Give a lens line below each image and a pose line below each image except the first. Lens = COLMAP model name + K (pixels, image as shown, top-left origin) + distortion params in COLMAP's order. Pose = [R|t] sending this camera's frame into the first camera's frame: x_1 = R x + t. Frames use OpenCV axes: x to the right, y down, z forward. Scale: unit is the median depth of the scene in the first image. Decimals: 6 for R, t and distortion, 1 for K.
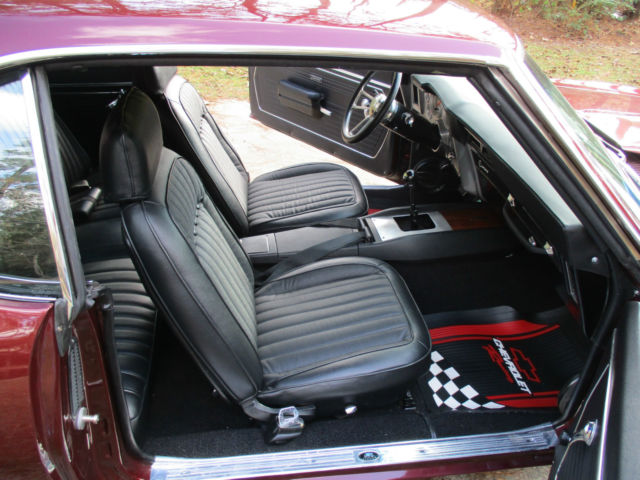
lens RADIAL K [[541.2, 0, 330.7], [0, 541.2, 238.8], [0, 0, 1]] dist [-0.040149, 0.006646]
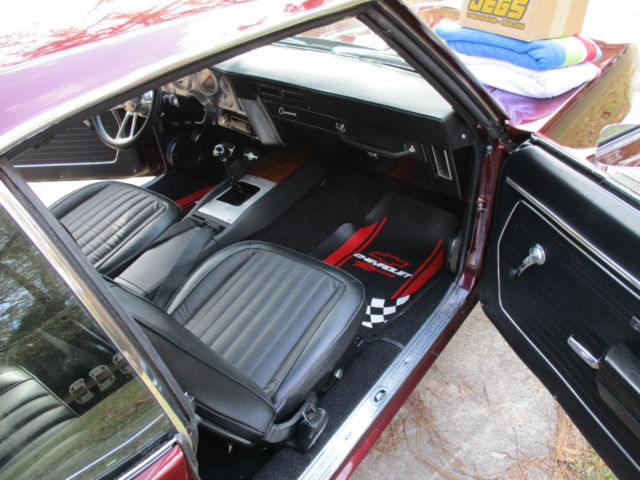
lens RADIAL K [[541.2, 0, 330.7], [0, 541.2, 238.8], [0, 0, 1]] dist [-0.040149, 0.006646]
pose [[0.688791, -0.479683, 0.543573, -0.316021], [0.443617, 0.871913, 0.207299, -0.093135], [-0.573386, 0.098352, 0.813361, 0.128995]]
